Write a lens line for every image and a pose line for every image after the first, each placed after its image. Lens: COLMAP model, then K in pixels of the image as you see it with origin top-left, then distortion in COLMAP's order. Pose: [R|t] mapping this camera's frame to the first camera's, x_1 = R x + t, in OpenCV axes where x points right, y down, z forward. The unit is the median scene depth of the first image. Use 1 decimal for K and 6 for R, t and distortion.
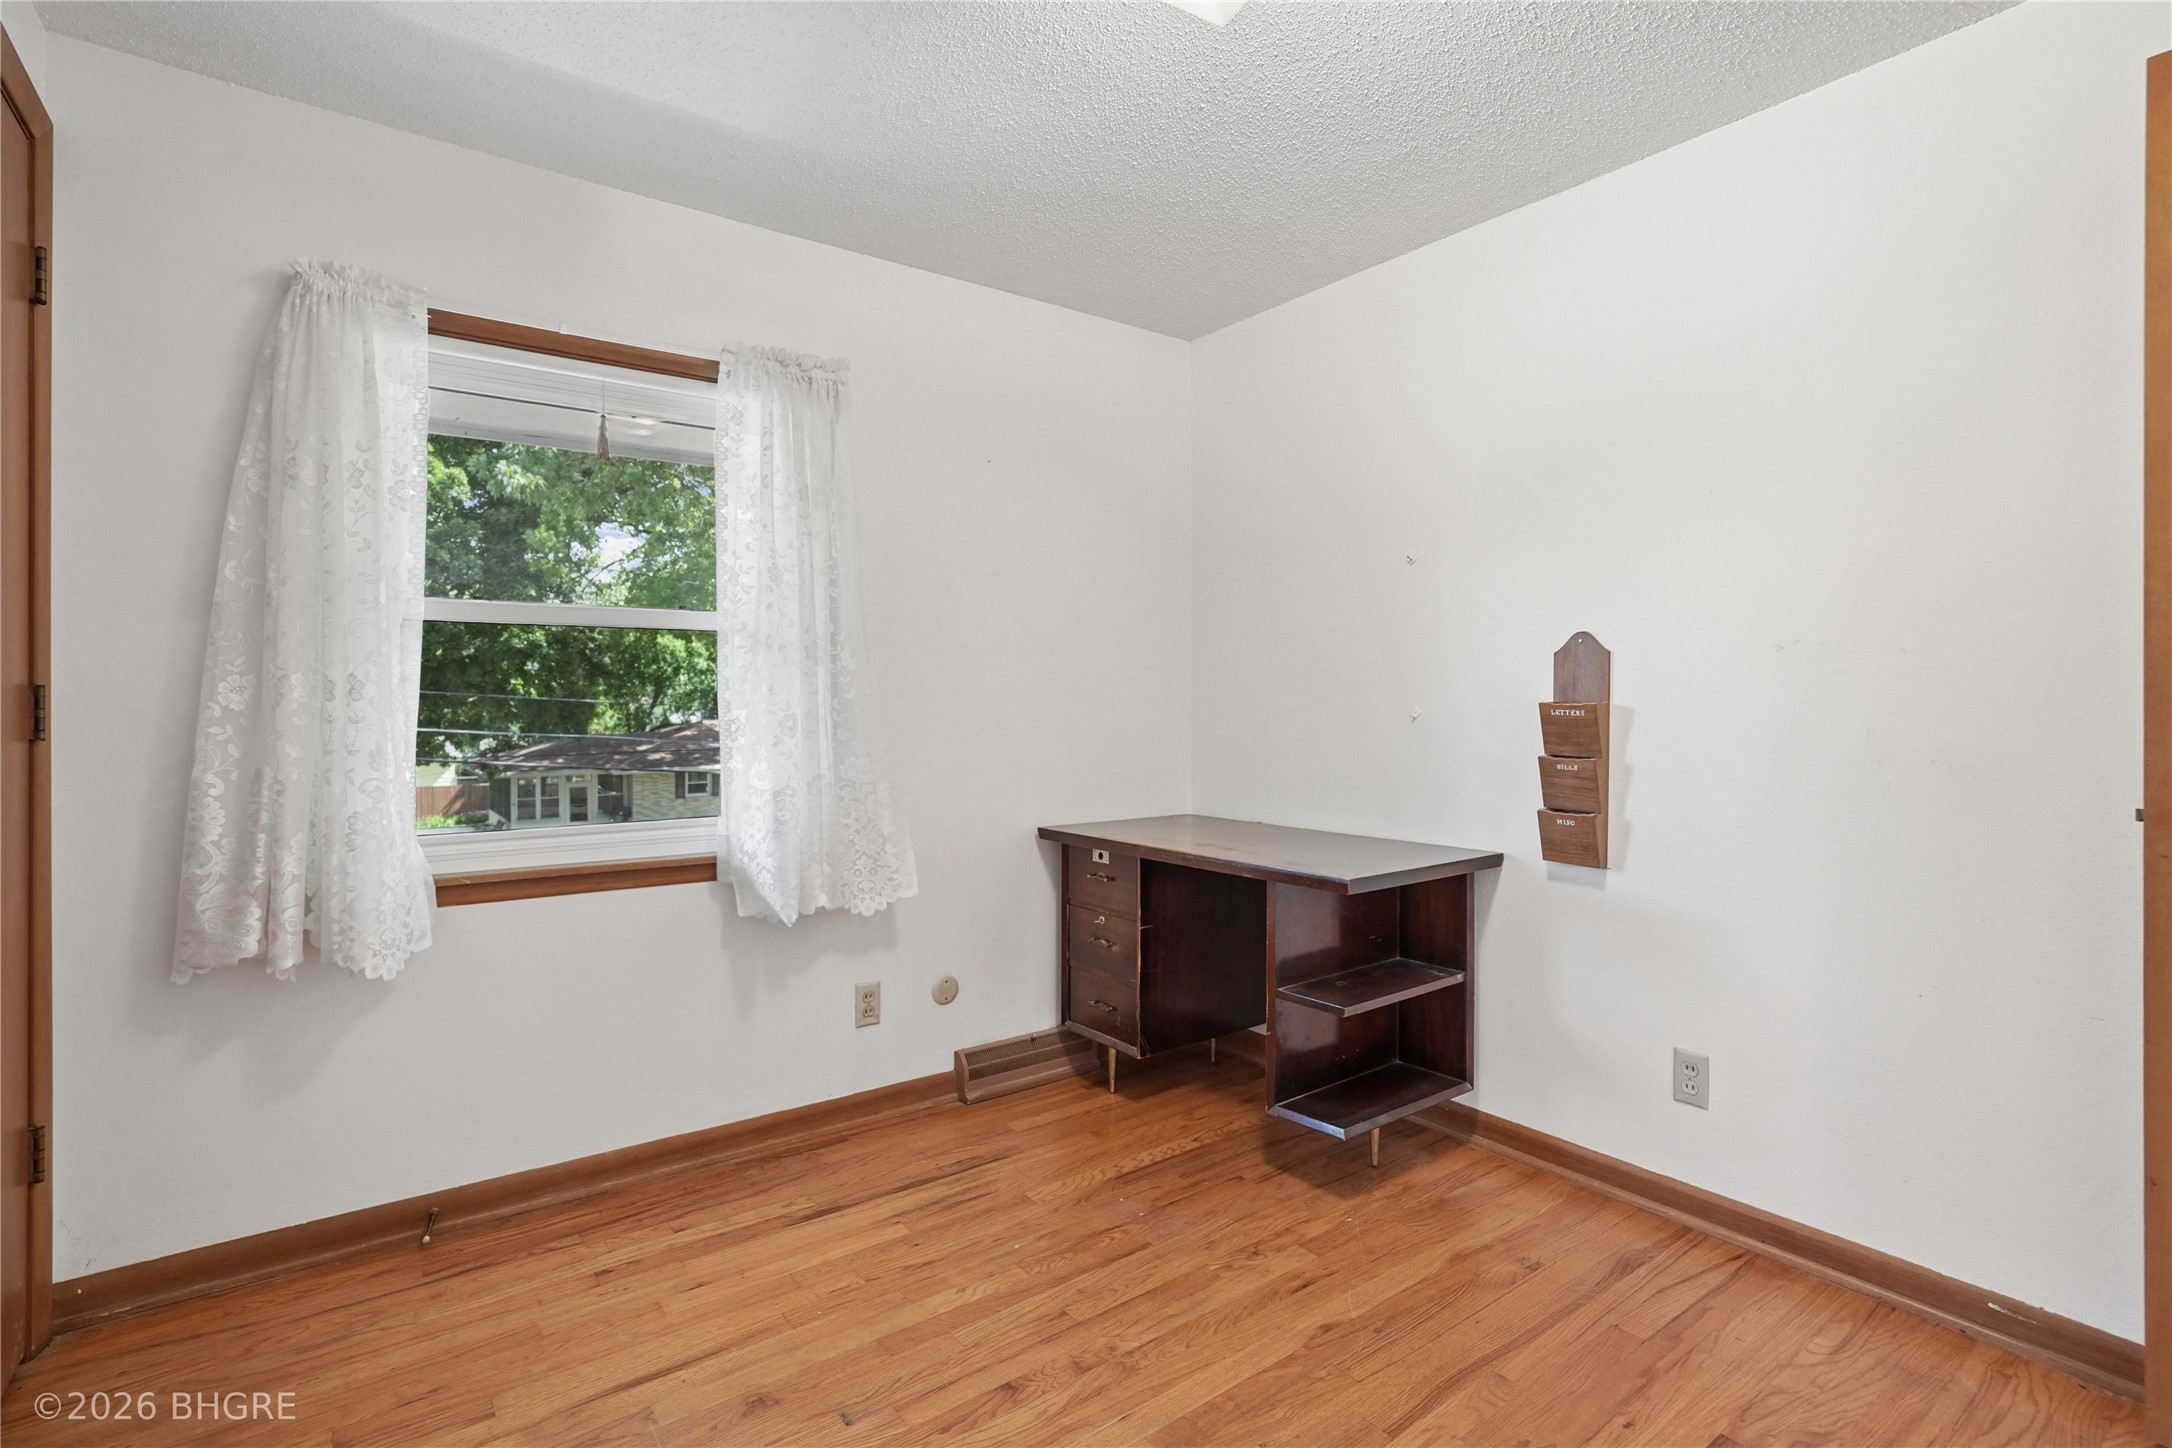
lens RADIAL K [[1023.8, 0, 1093.2], [0, 1023.8, 700.8], [0, 0, 1]] dist [-0.029760, 0.010897]
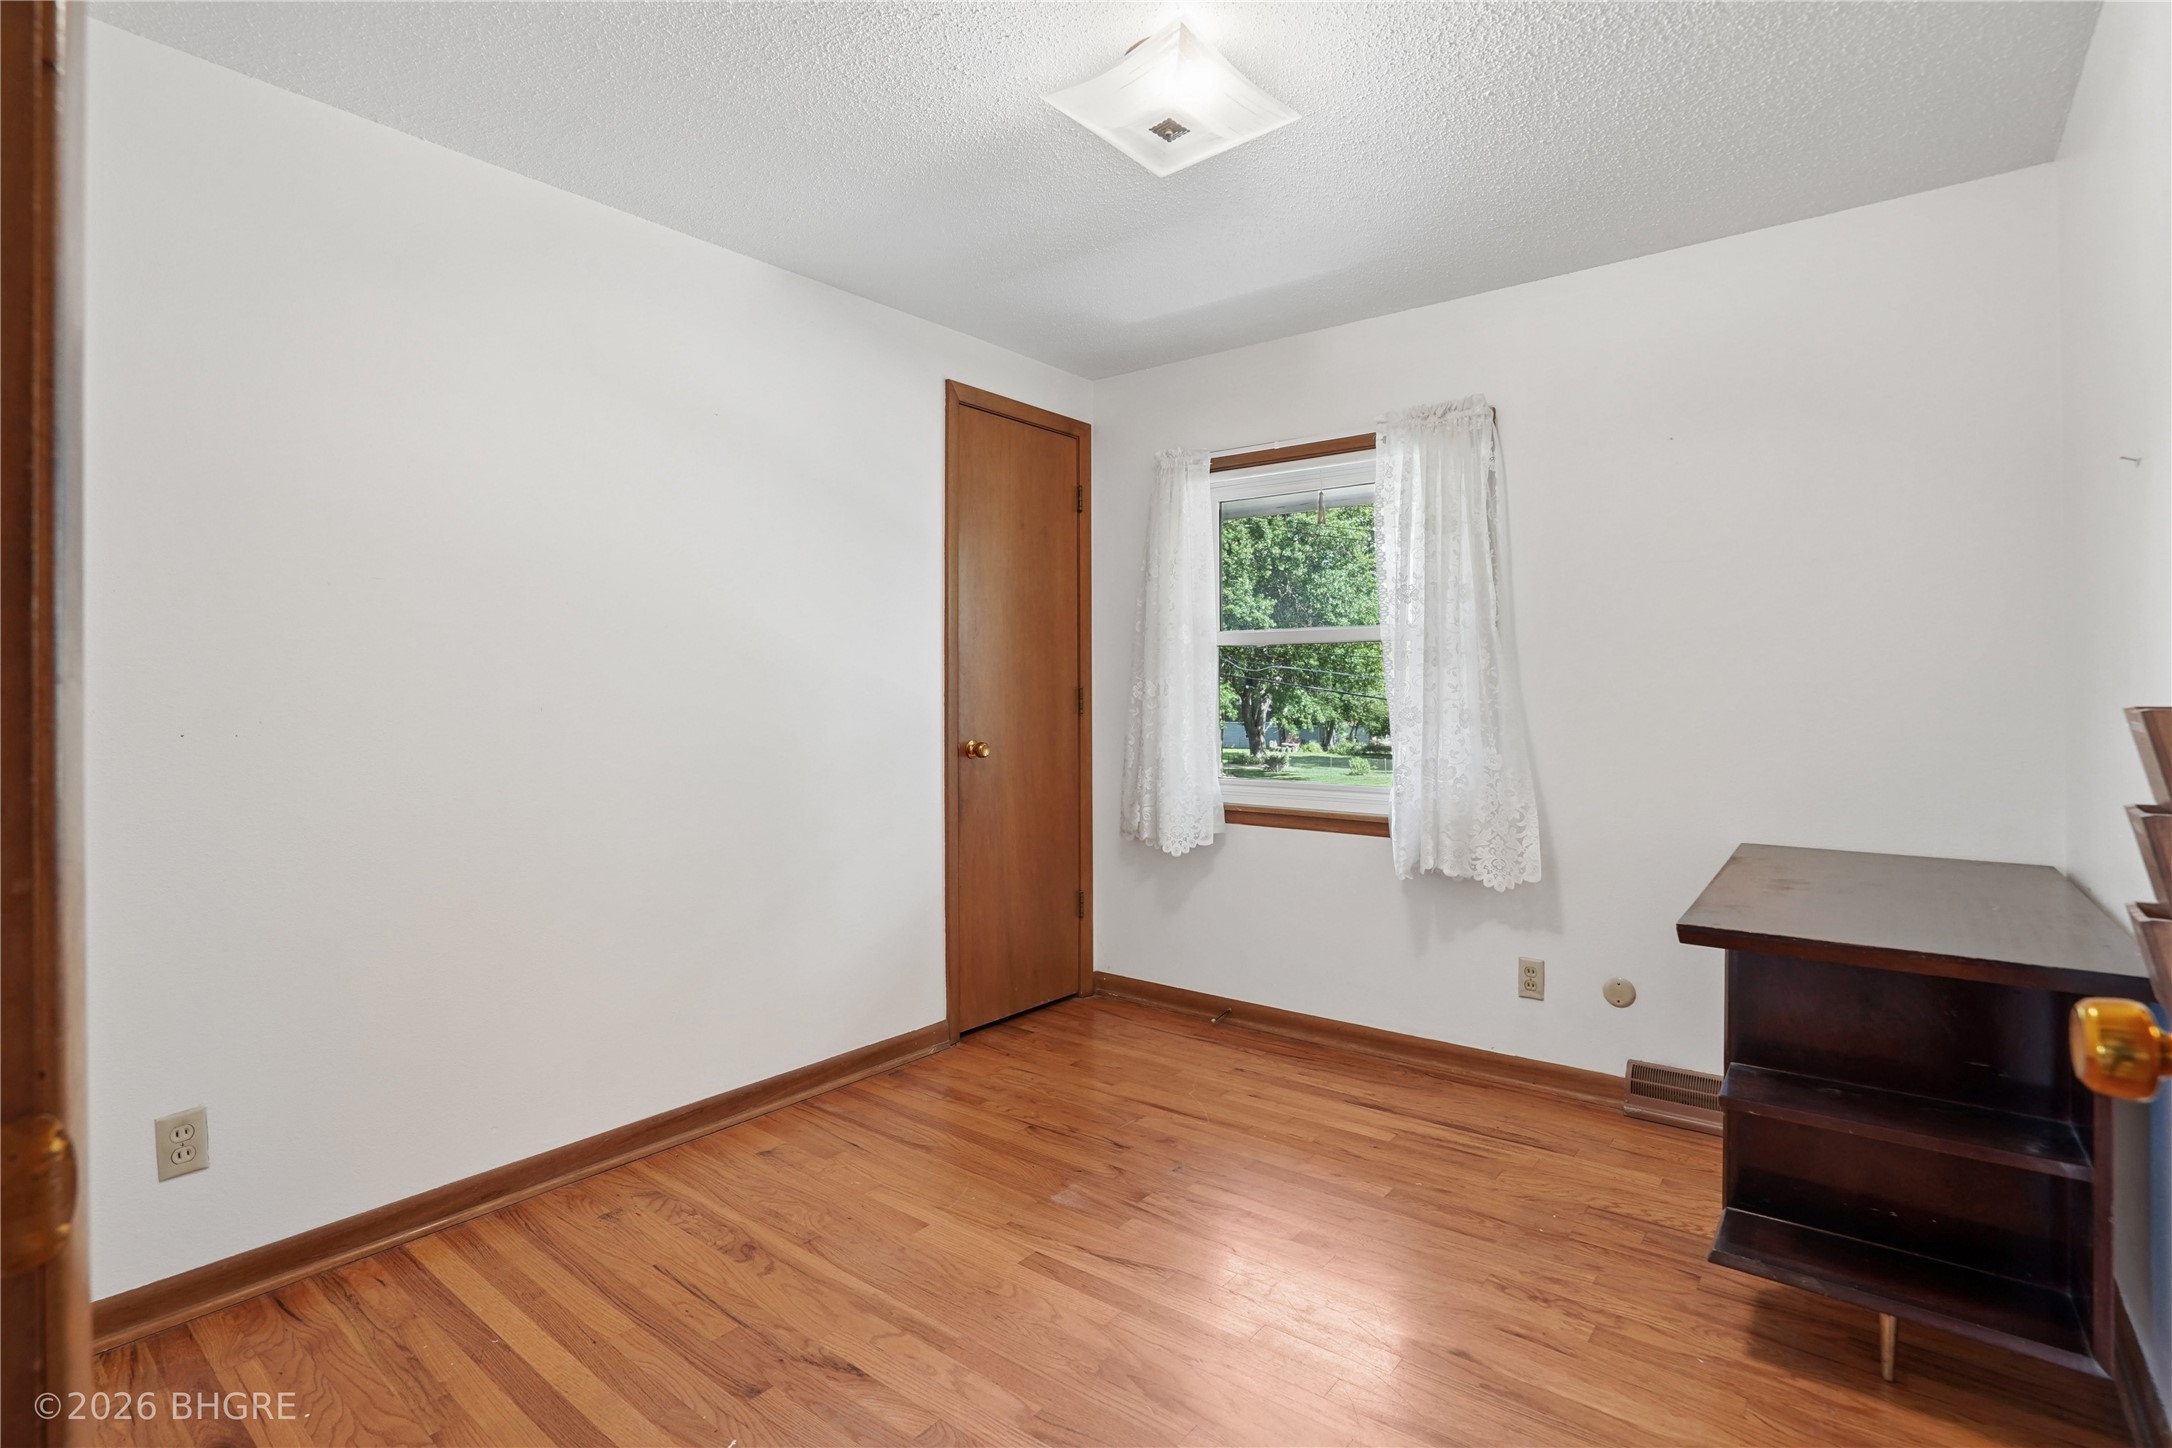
lens RADIAL K [[1023.8, 0, 1101.5], [0, 1023.8, 711.6], [0, 0, 1]] dist [-0.029760, 0.010897]
pose [[0.281413, 0.017022, -0.959436, 0.820675], [-0.001339, 0.999849, 0.017346, -0.002702], [0.959586, -0.003597, 0.281393, 0.323203]]
